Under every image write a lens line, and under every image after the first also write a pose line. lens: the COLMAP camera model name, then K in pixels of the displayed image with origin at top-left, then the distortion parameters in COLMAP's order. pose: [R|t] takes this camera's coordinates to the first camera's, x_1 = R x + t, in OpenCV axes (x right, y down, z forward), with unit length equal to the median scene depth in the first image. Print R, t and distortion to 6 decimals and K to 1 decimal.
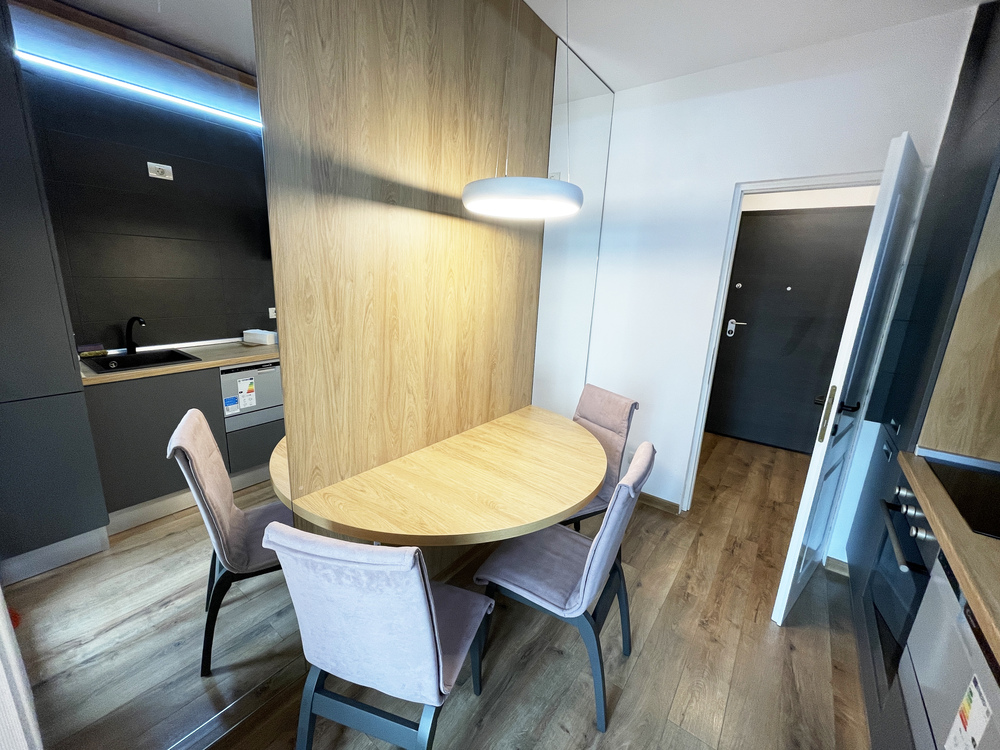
lens RADIAL K [[401.6, 0, 500.0], [0, 401.6, 375.0], [0, 0, 1]] dist [-0.012122, 0.000190]
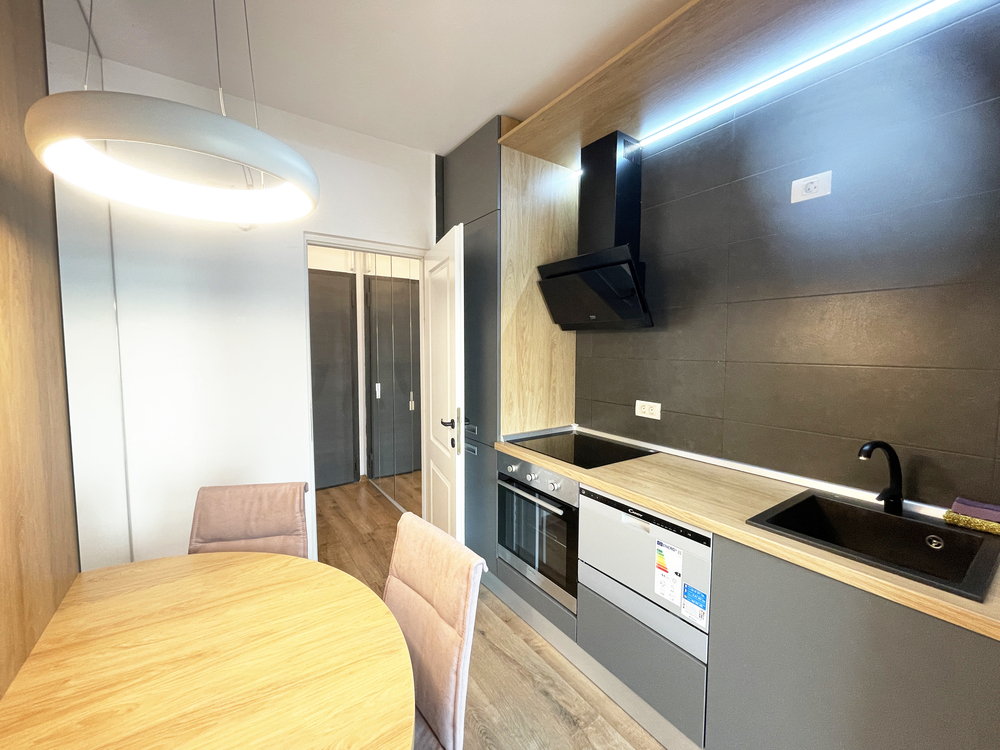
lens RADIAL K [[401.6, 0, 500.0], [0, 401.6, 375.0], [0, 0, 1]] dist [-0.012122, 0.000190]
pose [[0.308517, -0.110171, 0.944817, -0.239939], [0.235446, 0.971207, 0.036366, -0.071304], [-0.921620, 0.211234, 0.325573, 0.355496]]
